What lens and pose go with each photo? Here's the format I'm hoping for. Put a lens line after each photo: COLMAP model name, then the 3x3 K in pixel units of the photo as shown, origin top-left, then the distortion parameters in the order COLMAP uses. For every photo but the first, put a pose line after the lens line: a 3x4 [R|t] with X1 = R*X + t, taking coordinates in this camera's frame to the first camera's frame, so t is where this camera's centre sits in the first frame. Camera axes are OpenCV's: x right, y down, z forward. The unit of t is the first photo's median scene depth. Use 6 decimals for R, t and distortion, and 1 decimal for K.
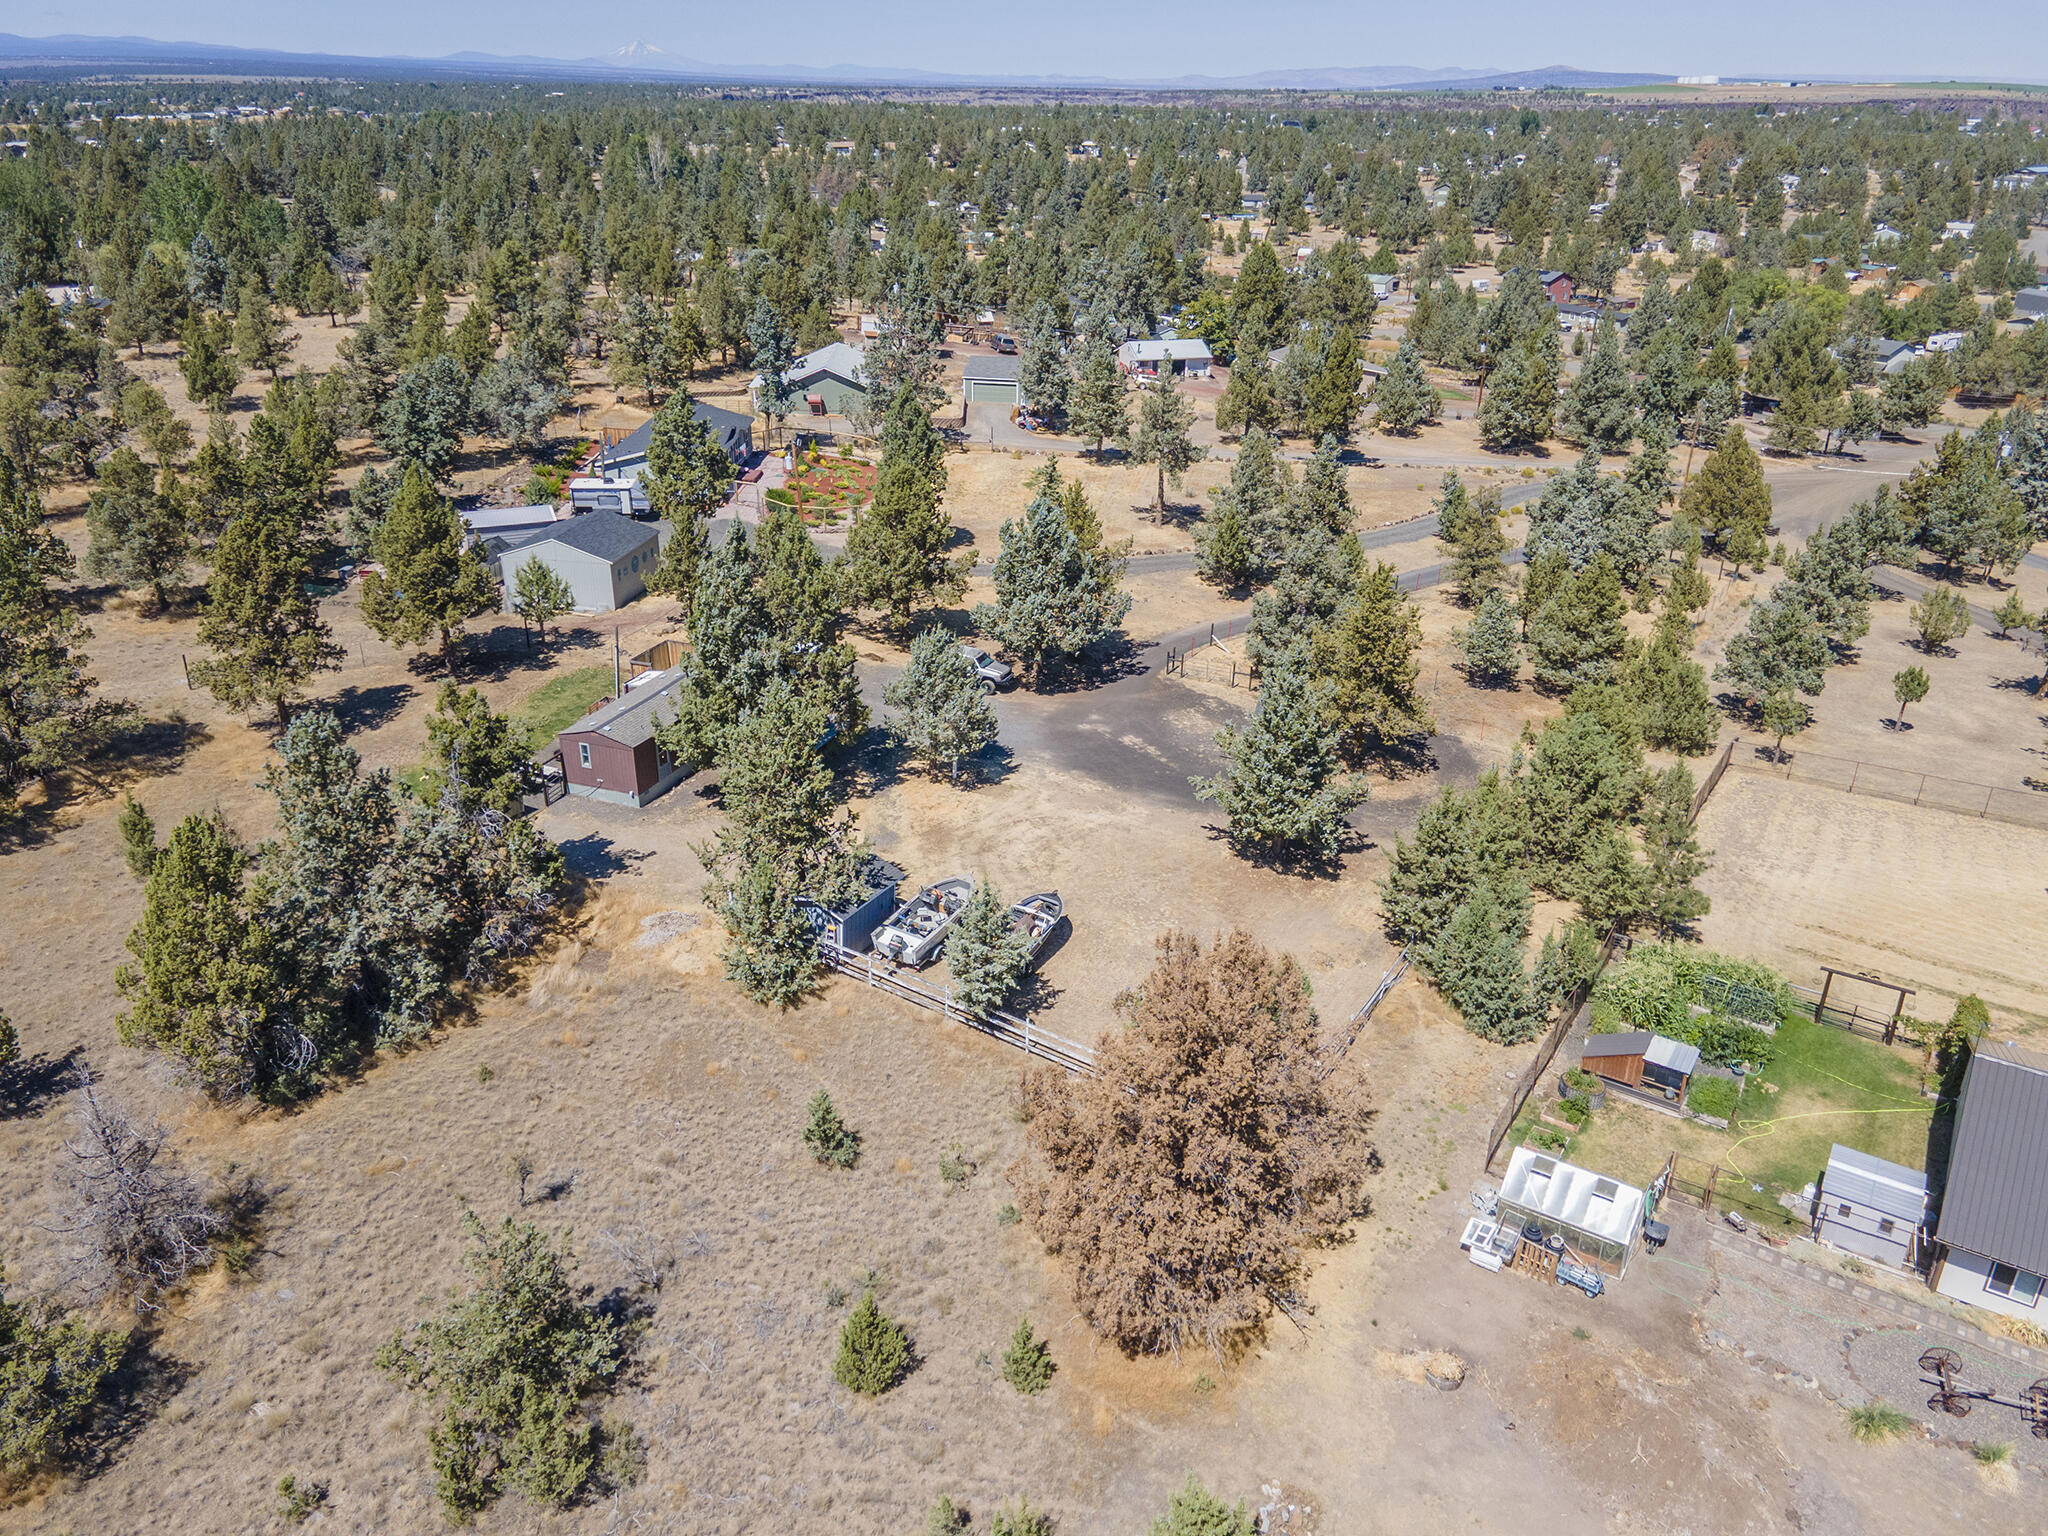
lens RADIAL K [[1487.6, 0, 1030.6], [0, 1487.6, 768.5], [0, 0, 1]] dist [0.026408, 0.025180]
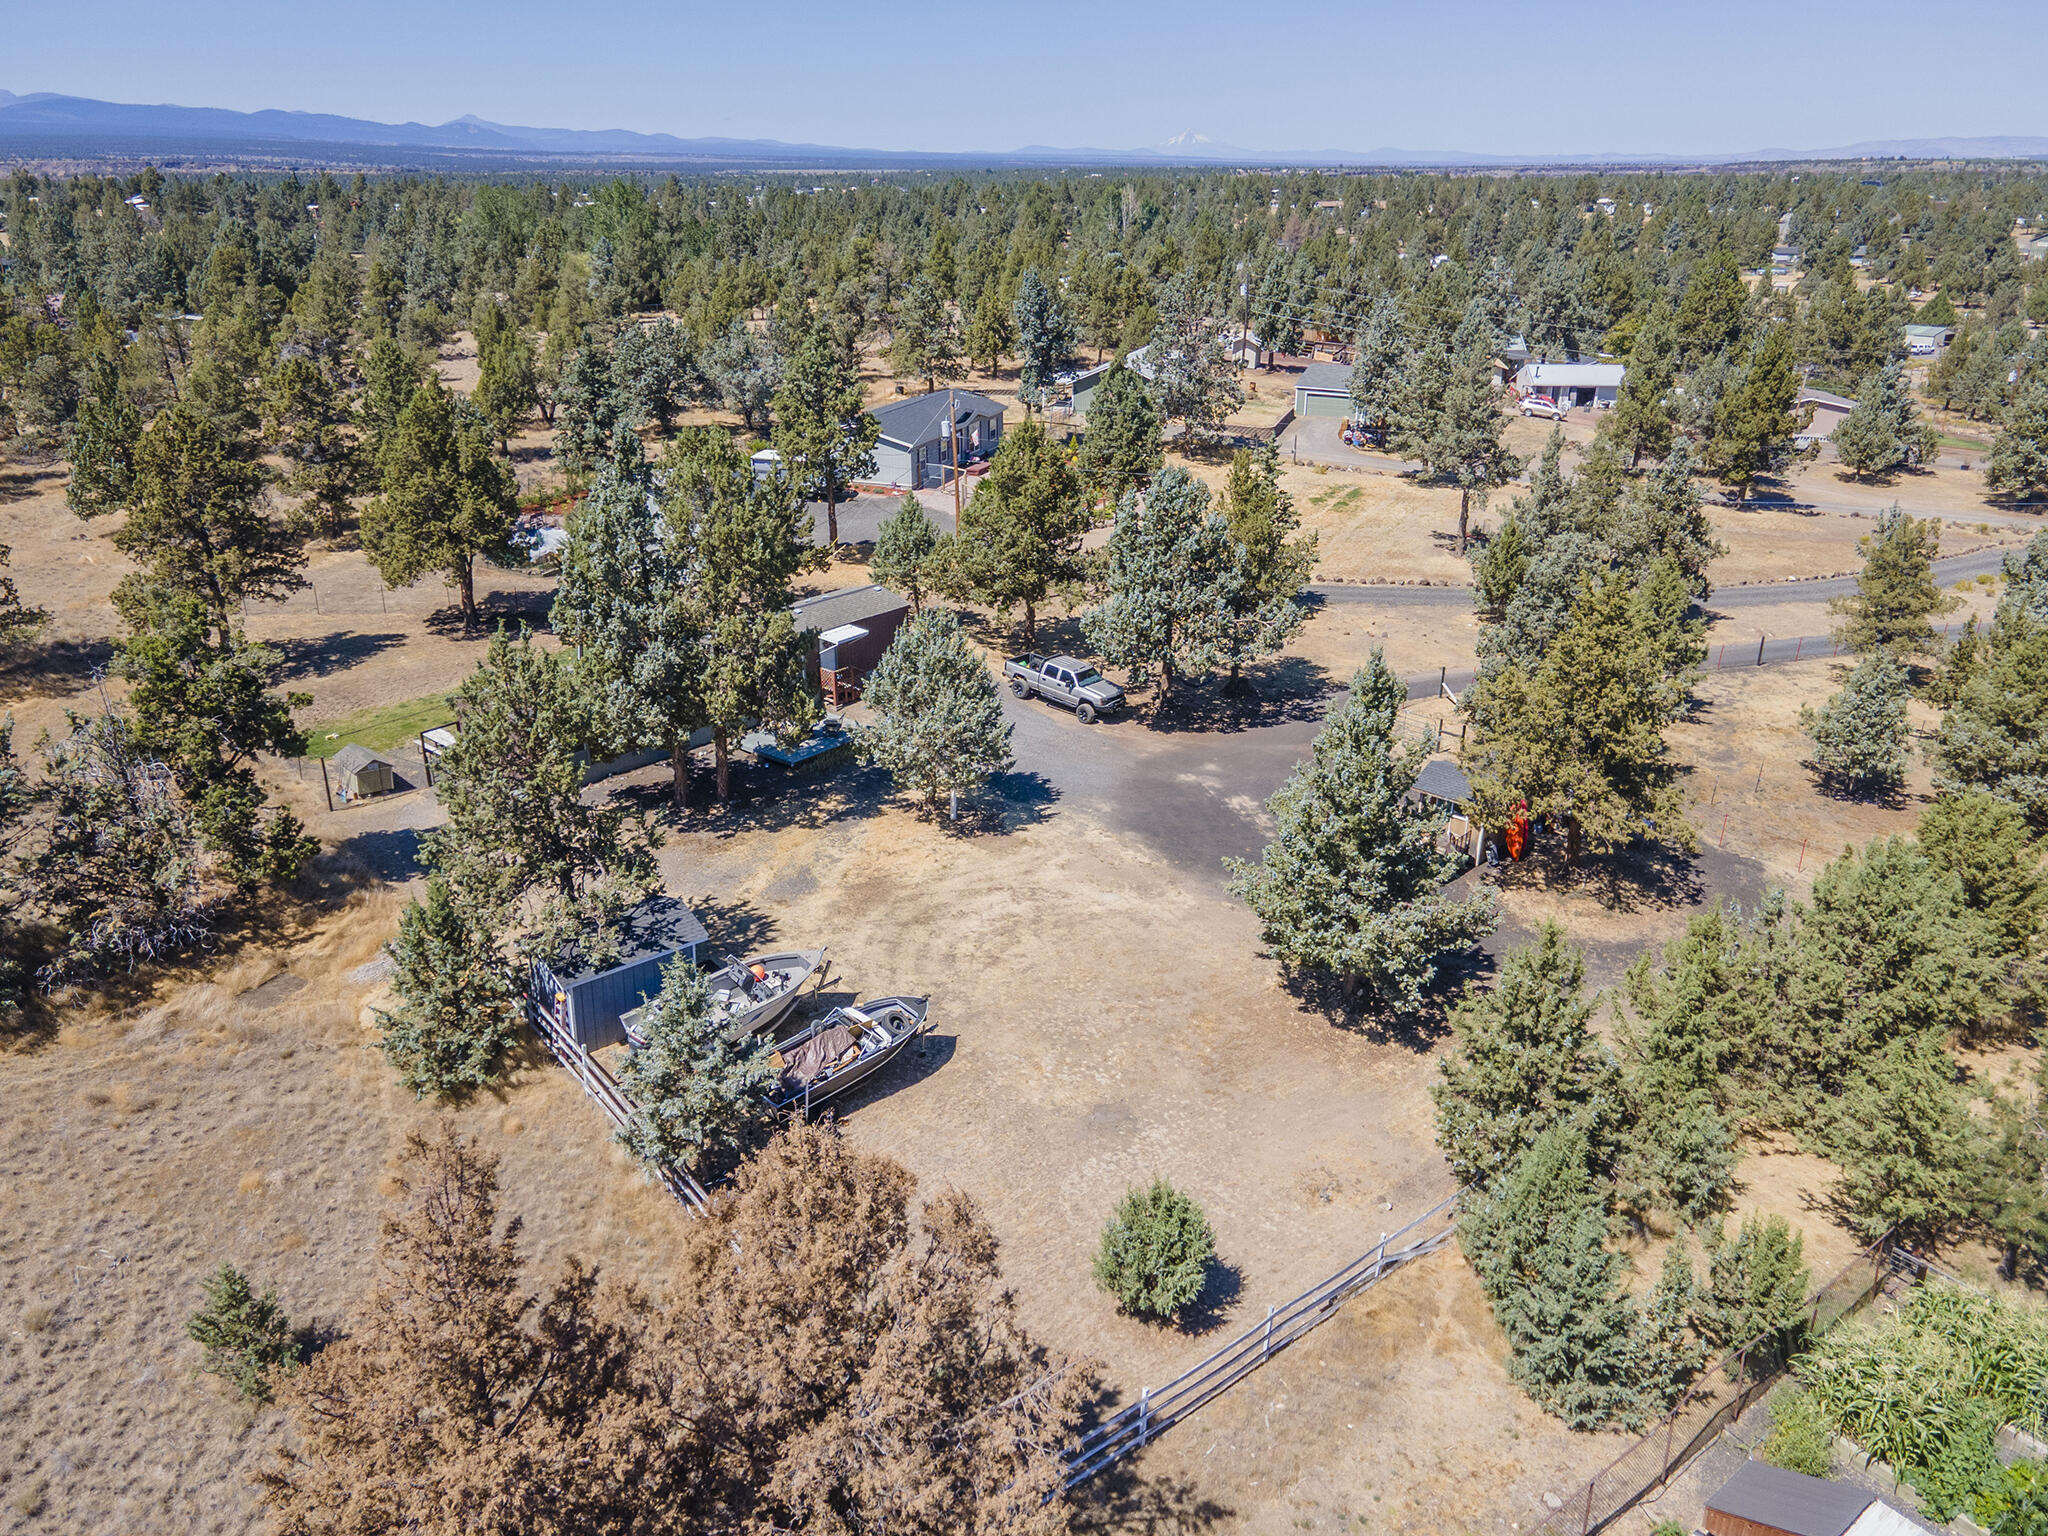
lens RADIAL K [[1487.6, 0, 1033.7], [0, 1487.6, 778.7], [0, 0, 1]] dist [0.026408, 0.025180]
pose [[0.946707, 0.116346, -0.300349, 0.168765], [-0.129113, 0.991364, -0.022943, -0.001429], [0.295086, 0.060499, 0.953553, 0.269643]]
